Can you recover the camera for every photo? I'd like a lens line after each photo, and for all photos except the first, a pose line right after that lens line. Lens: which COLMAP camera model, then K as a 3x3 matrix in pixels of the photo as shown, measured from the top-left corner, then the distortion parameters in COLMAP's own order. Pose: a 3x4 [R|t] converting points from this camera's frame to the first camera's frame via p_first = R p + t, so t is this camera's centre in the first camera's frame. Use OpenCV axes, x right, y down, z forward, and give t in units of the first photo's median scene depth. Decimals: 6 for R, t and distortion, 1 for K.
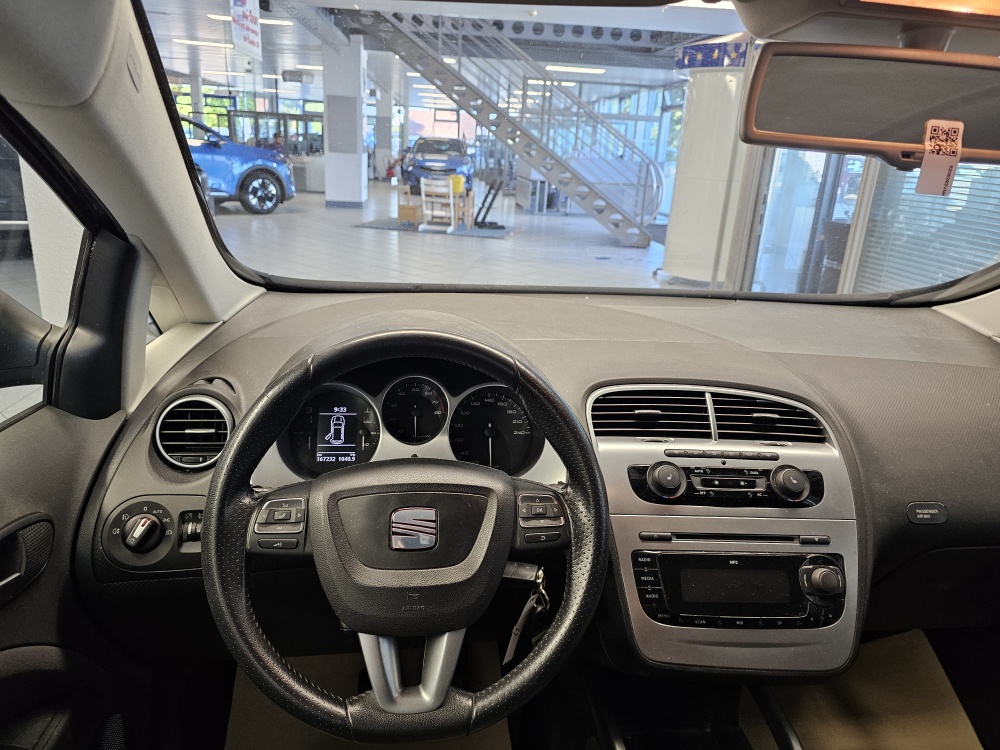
lens RADIAL K [[668.5, 0, 498.9], [0, 668.5, 360.4], [0, 0, 1]] dist [0.057119, -0.060182]
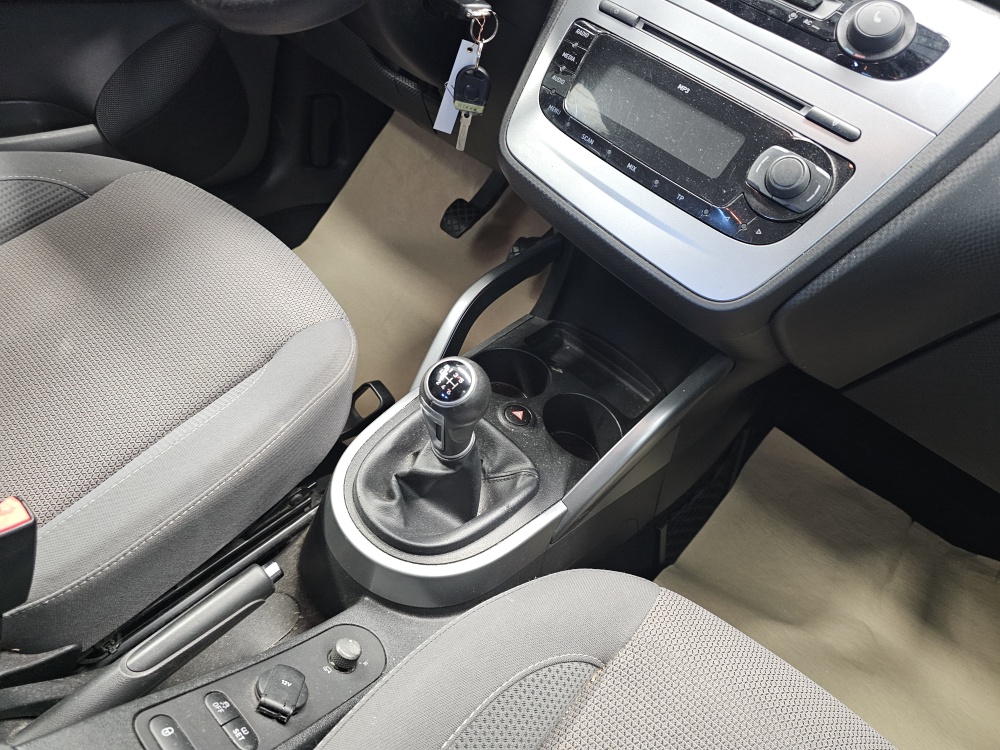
lens RADIAL K [[668.5, 0, 498.9], [0, 668.5, 360.4], [0, 0, 1]] dist [0.057119, -0.060182]
pose [[0.674085, 0.582737, -0.453902, 0.601876], [-0.395722, 0.803777, 0.444237, 0.261556], [0.623709, -0.119835, 0.772416, 0.330345]]
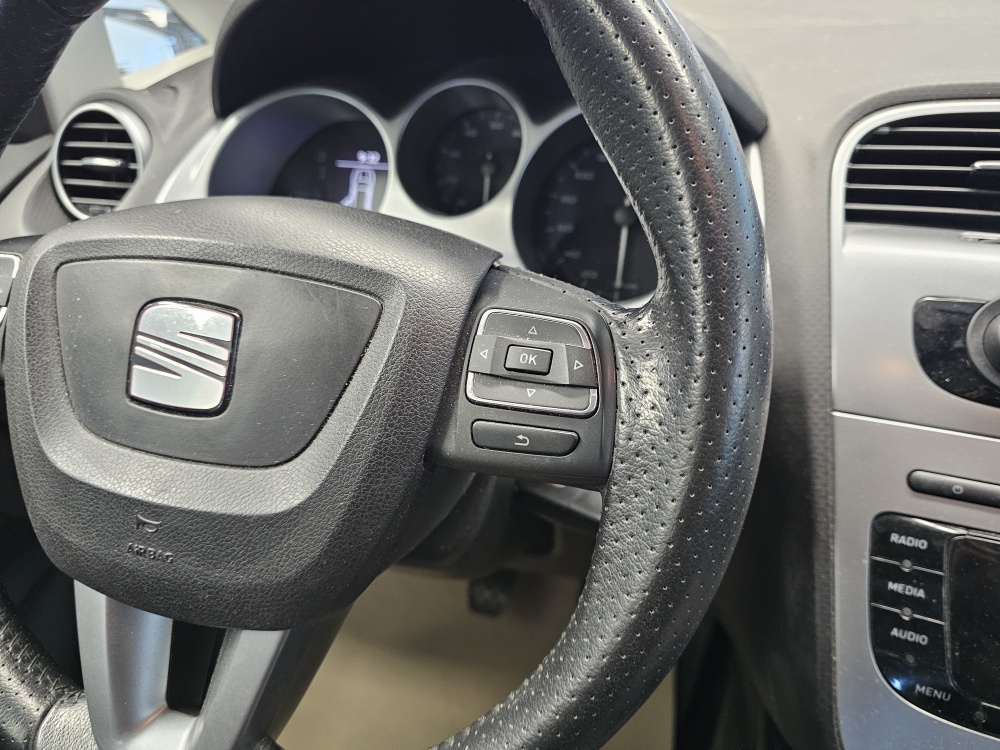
lens RADIAL K [[702.9, 0, 516.7], [0, 702.9, 374.2], [0, 0, 1]] dist [-0.002666, -0.002572]
pose [[0.908339, 0.141830, -0.393453, 0.142747], [-0.052932, 0.972165, 0.228241, 0.115421], [0.414873, -0.186494, 0.890562, 0.520946]]
